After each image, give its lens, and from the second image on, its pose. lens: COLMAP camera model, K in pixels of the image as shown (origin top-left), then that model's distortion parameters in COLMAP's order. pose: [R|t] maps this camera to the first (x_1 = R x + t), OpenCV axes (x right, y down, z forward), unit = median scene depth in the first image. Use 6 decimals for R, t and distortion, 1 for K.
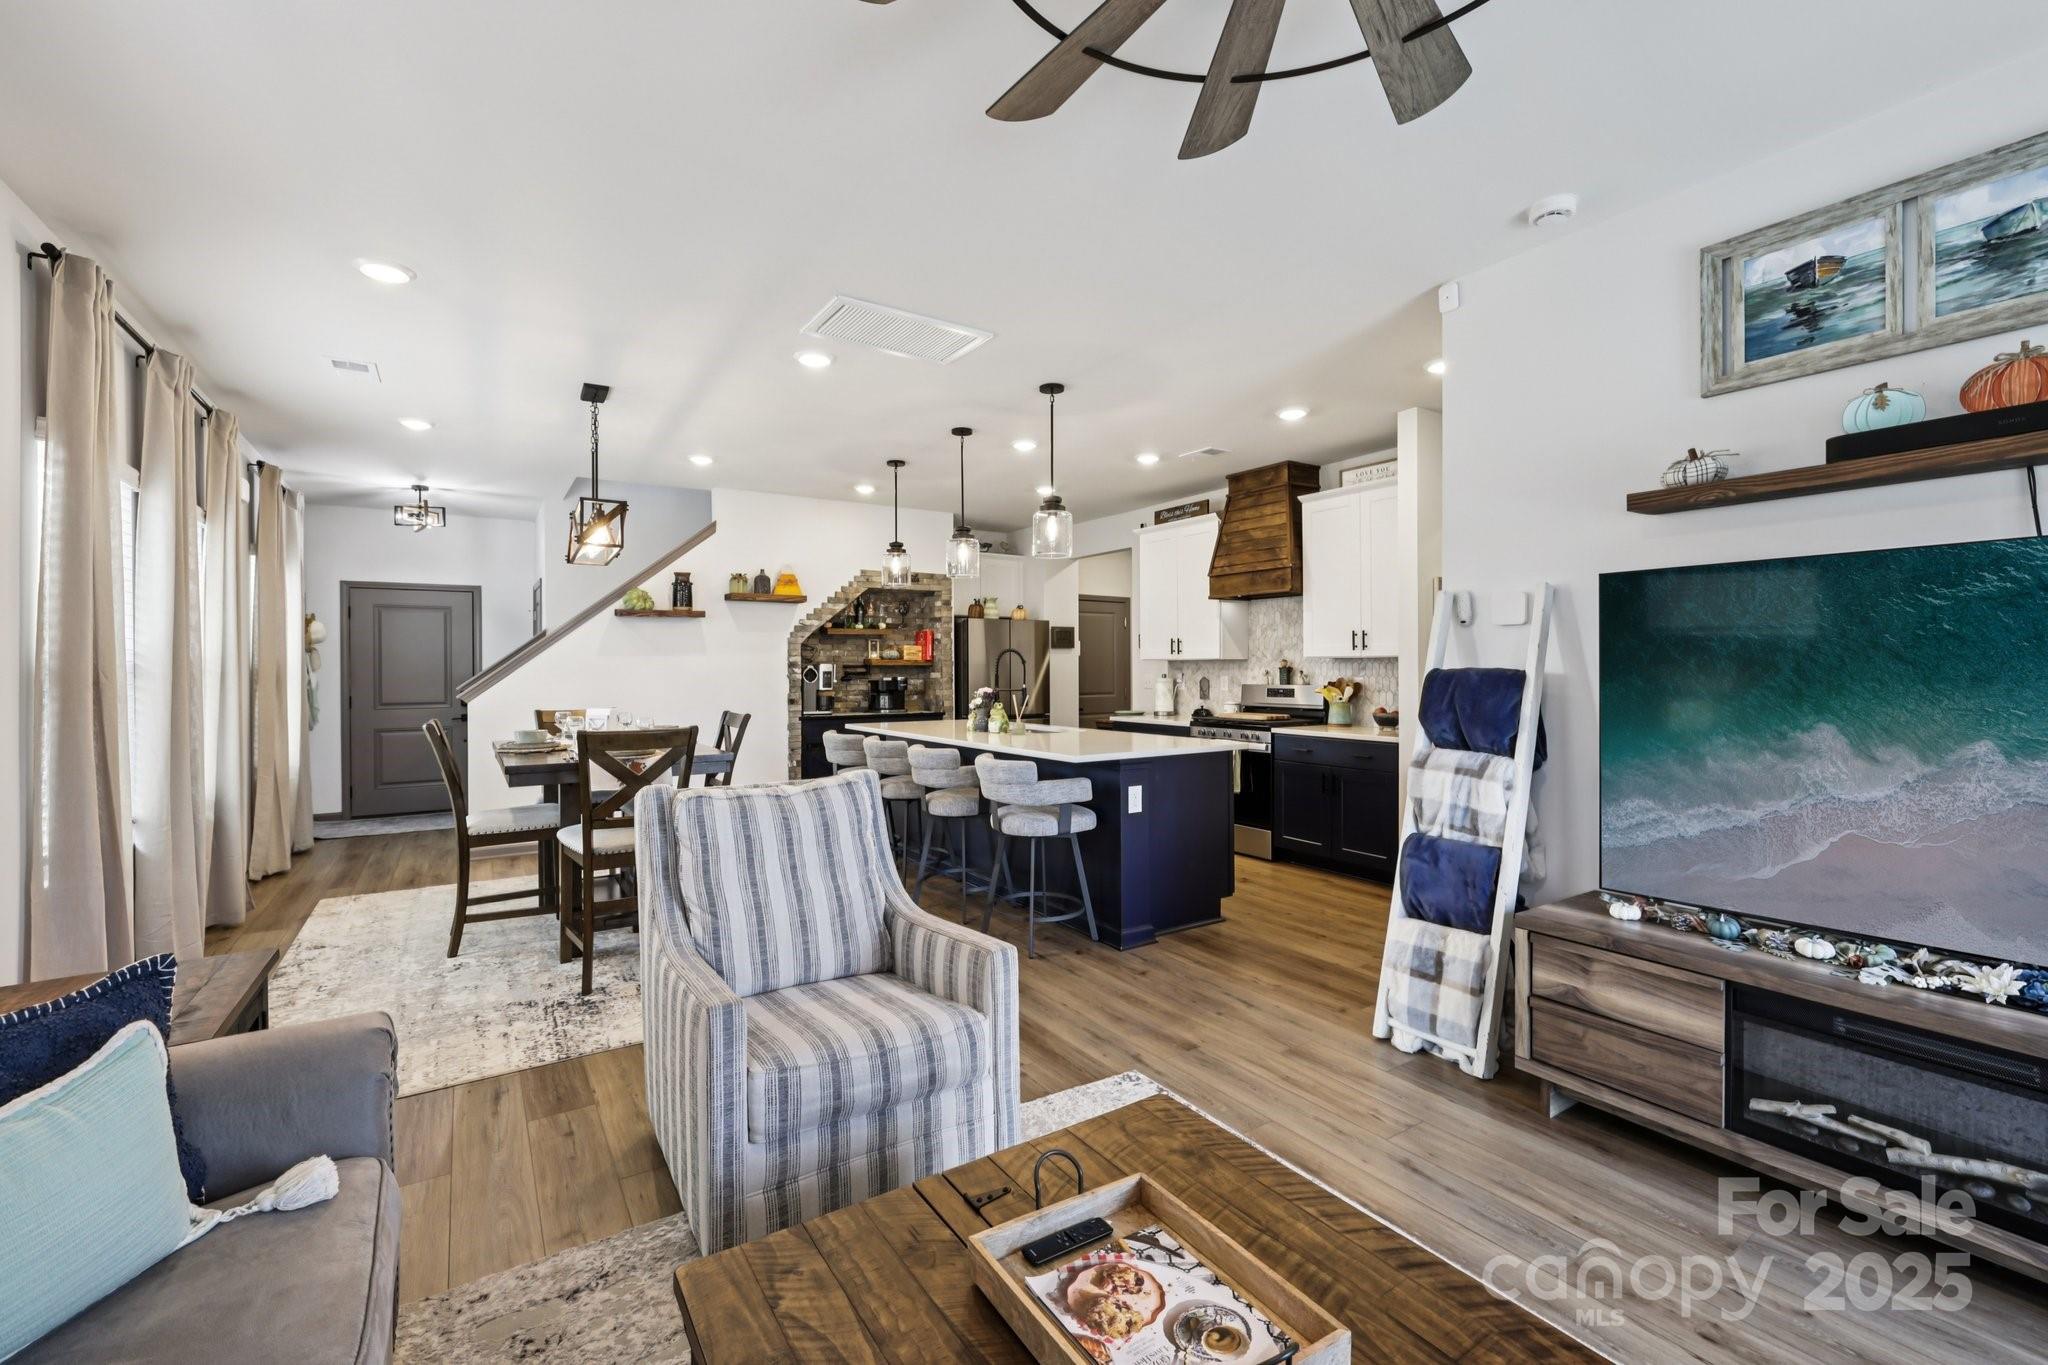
lens RADIAL K [[855.3, 0, 1020.7], [0, 855.3, 664.9], [0, 0, 1]] dist [0.000473, 0.000115]
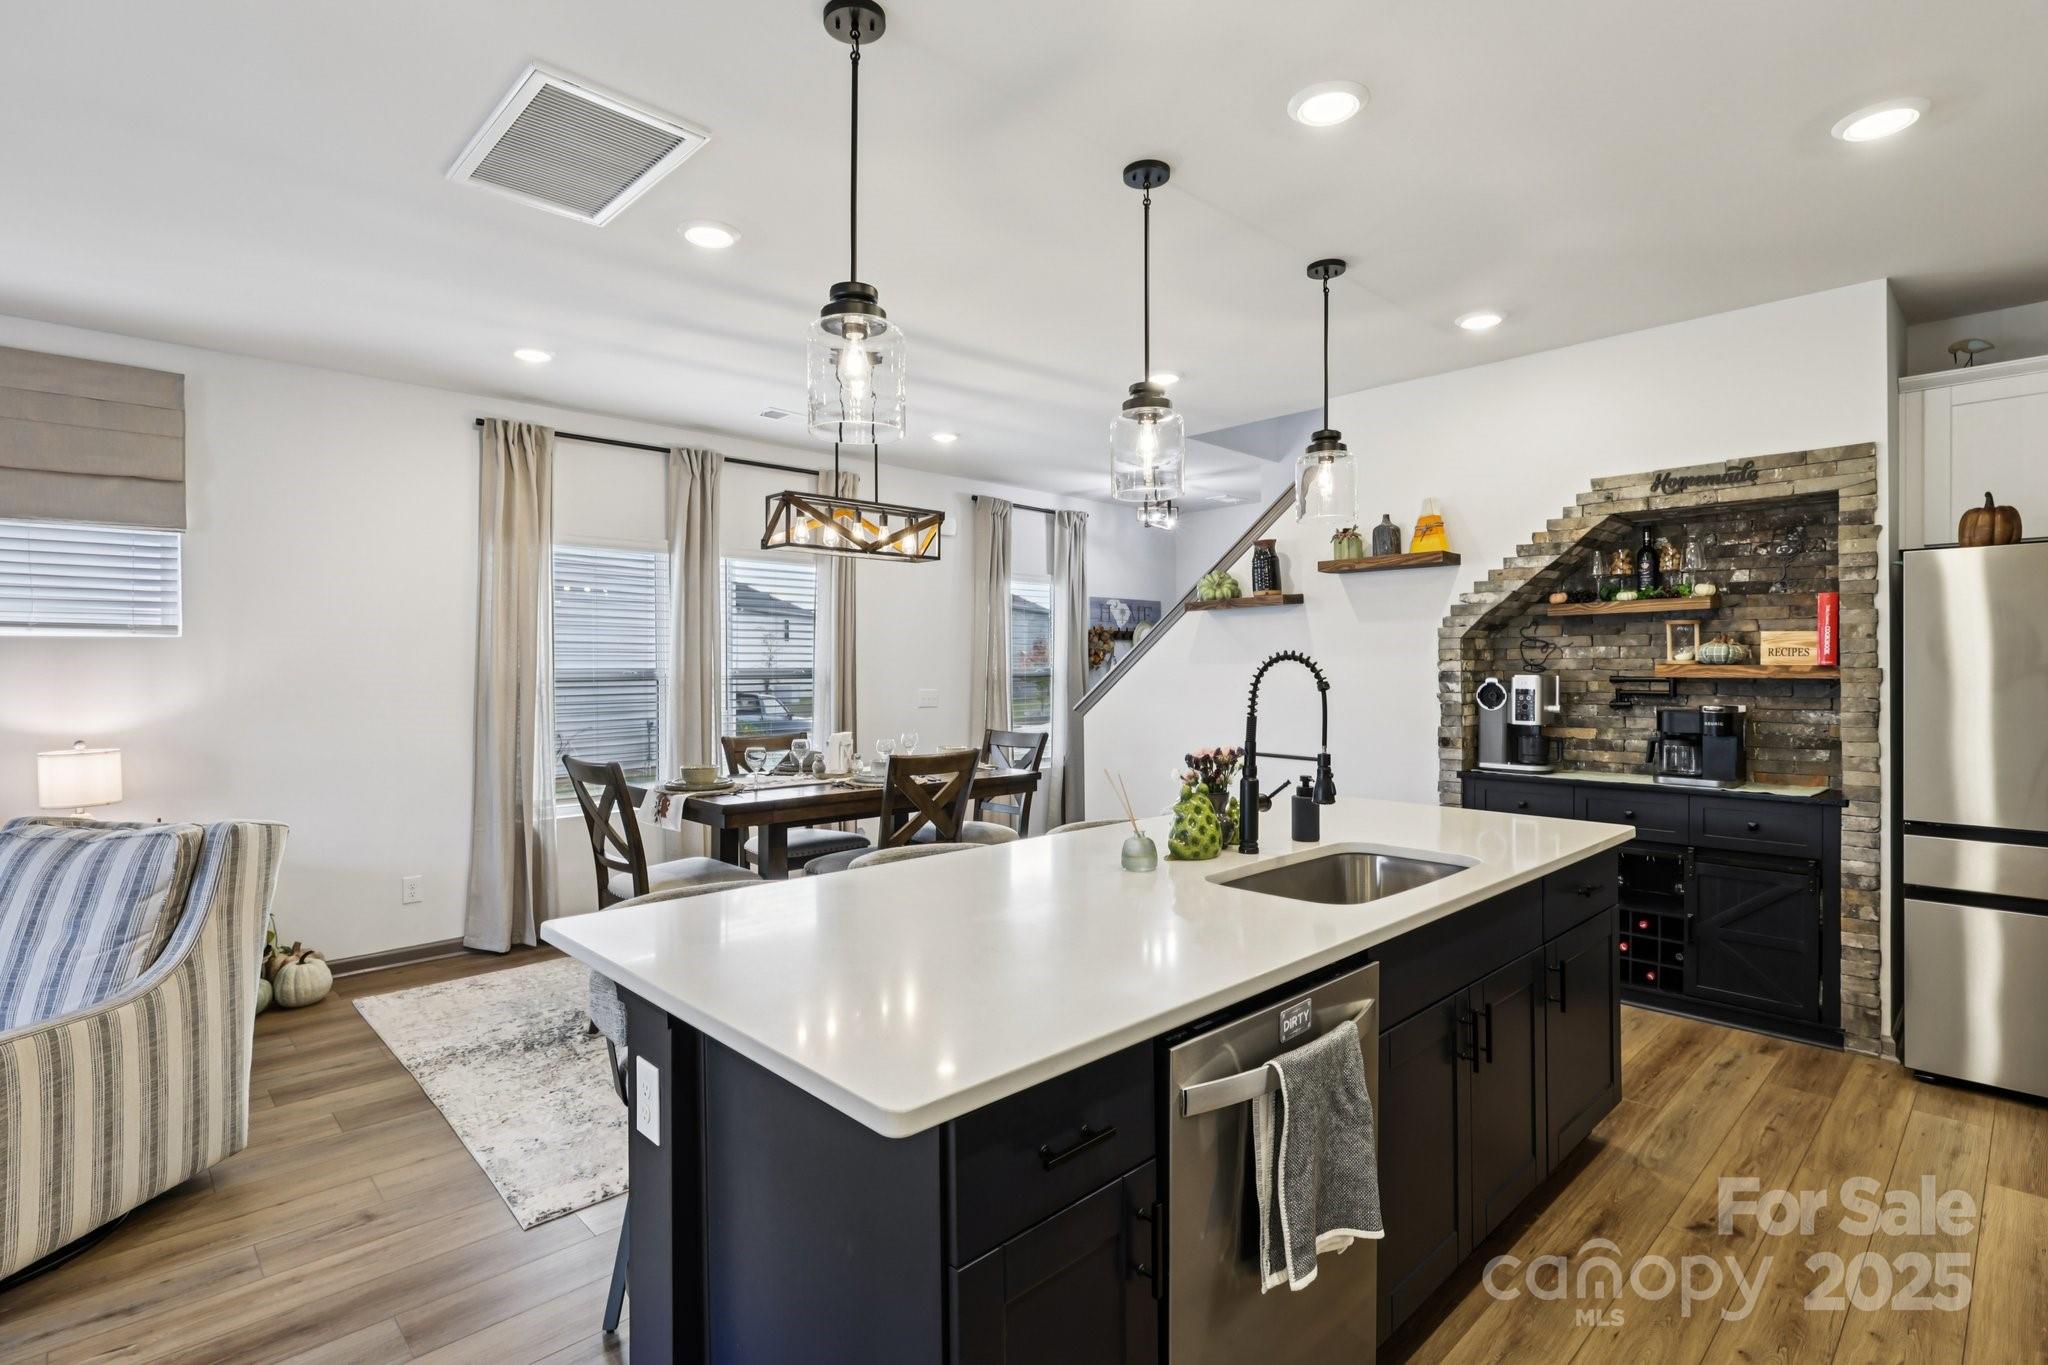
lens RADIAL K [[983.0, 0, 1017.5], [0, 983.0, 667.2], [0, 0, 1]] dist [0.000222, 0.000223]
pose [[0.180821, 0.003821, -0.983509, 0.729127], [0.006856, 0.999963, 0.005145, -0.026163], [0.983492, -0.007674, 0.180788, 1.419159]]
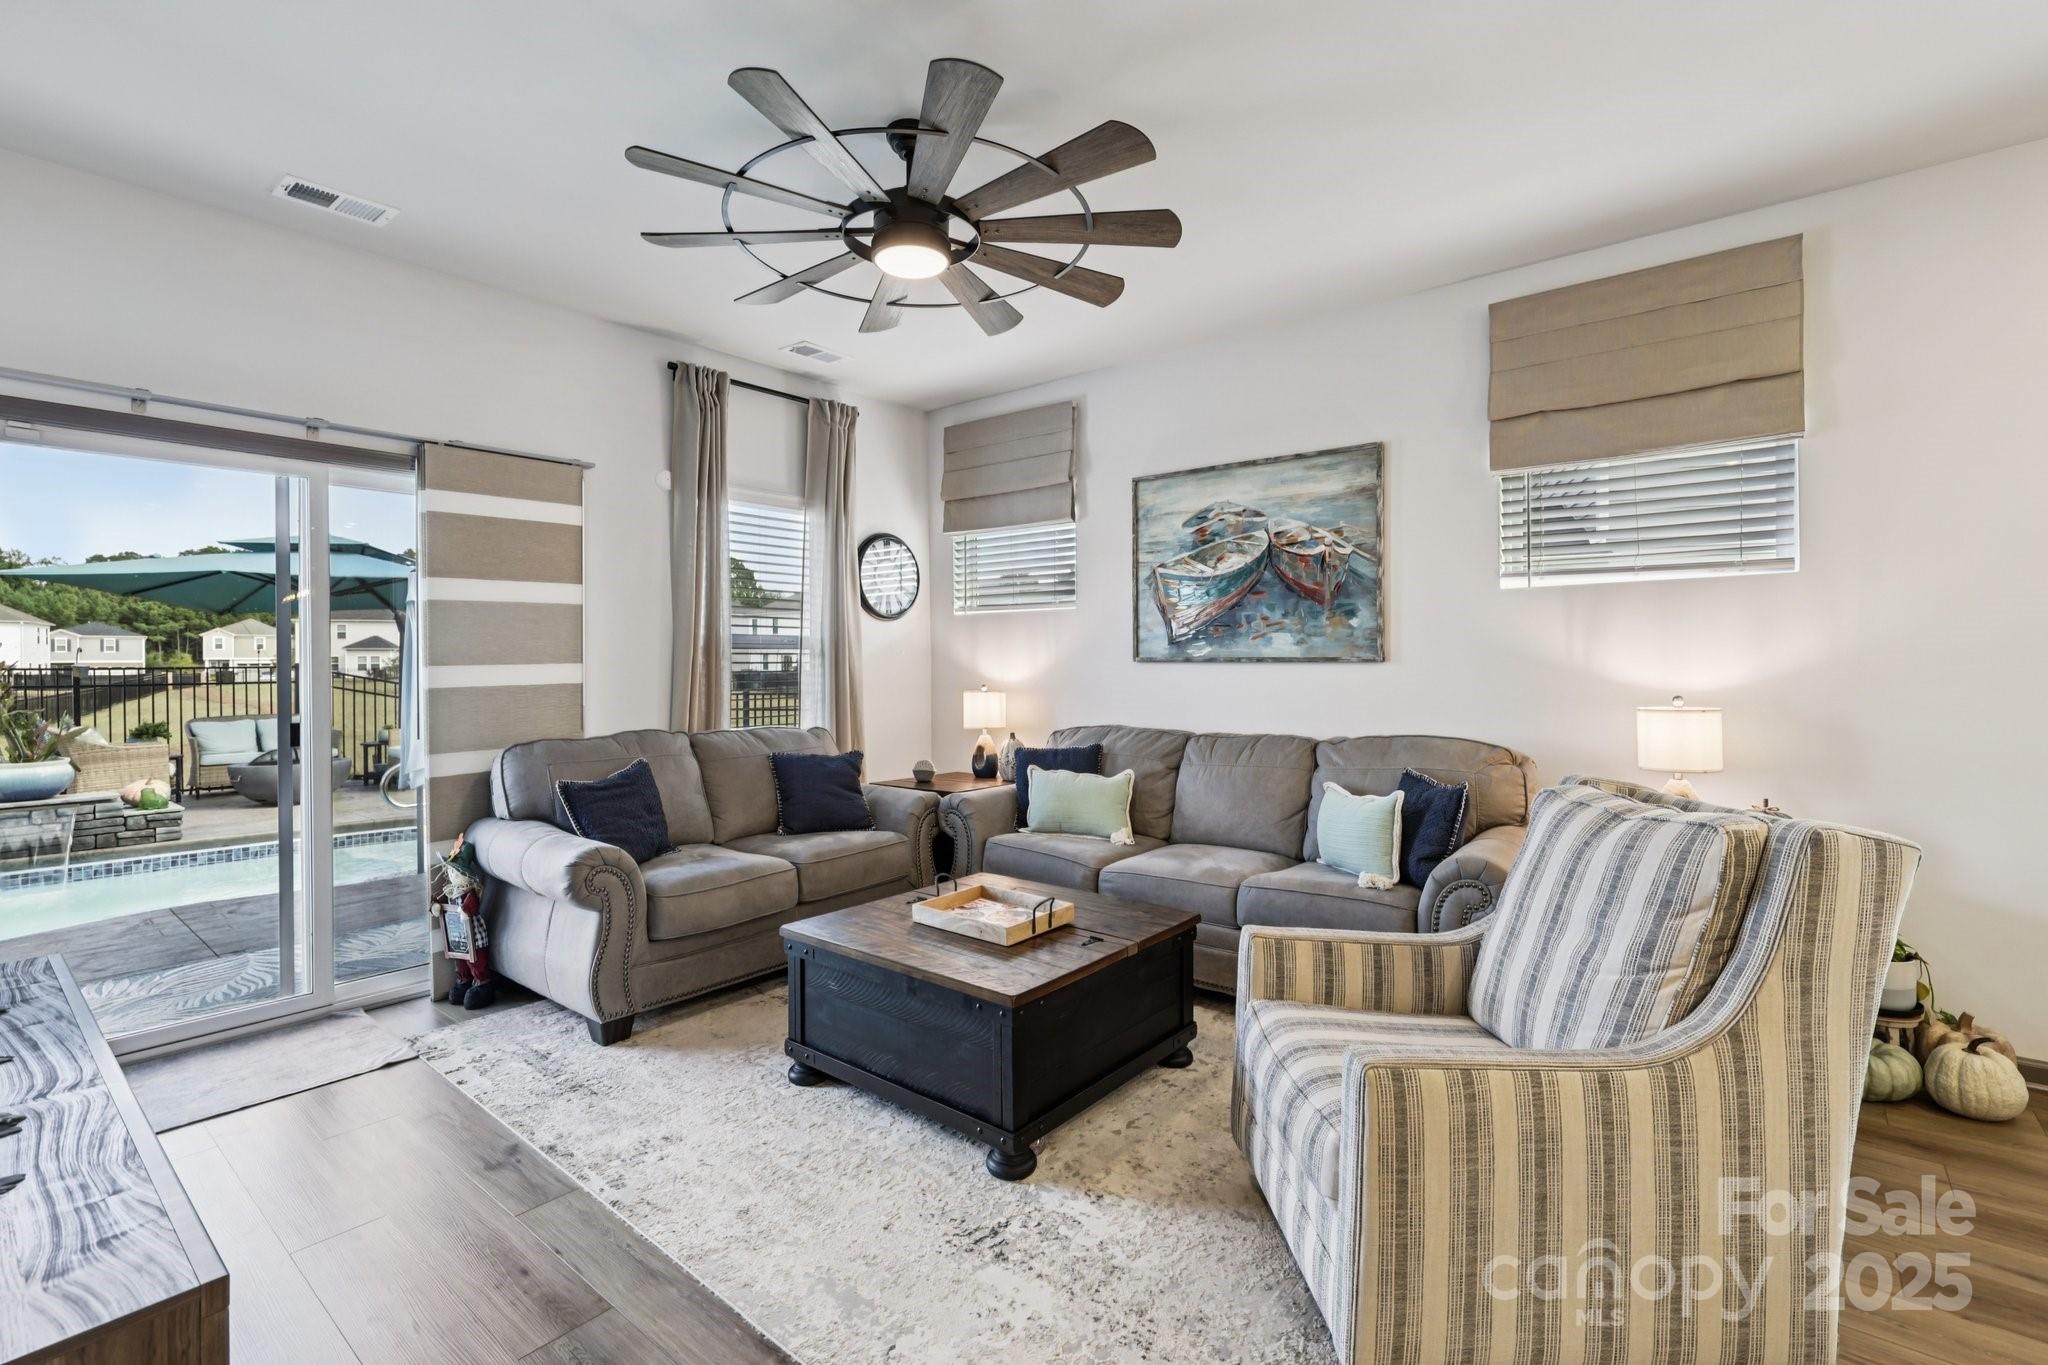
lens RADIAL K [[927.3, 0, 1016.2], [0, 927.3, 664.6], [0, 0, 1]] dist [-0.001331, -0.000184]
pose [[-0.955299, 0.011497, -0.295418, 0.296290], [0.011068, 0.999934, 0.003127, 0.018494], [0.295434, -0.000283, -0.955363, 1.238464]]
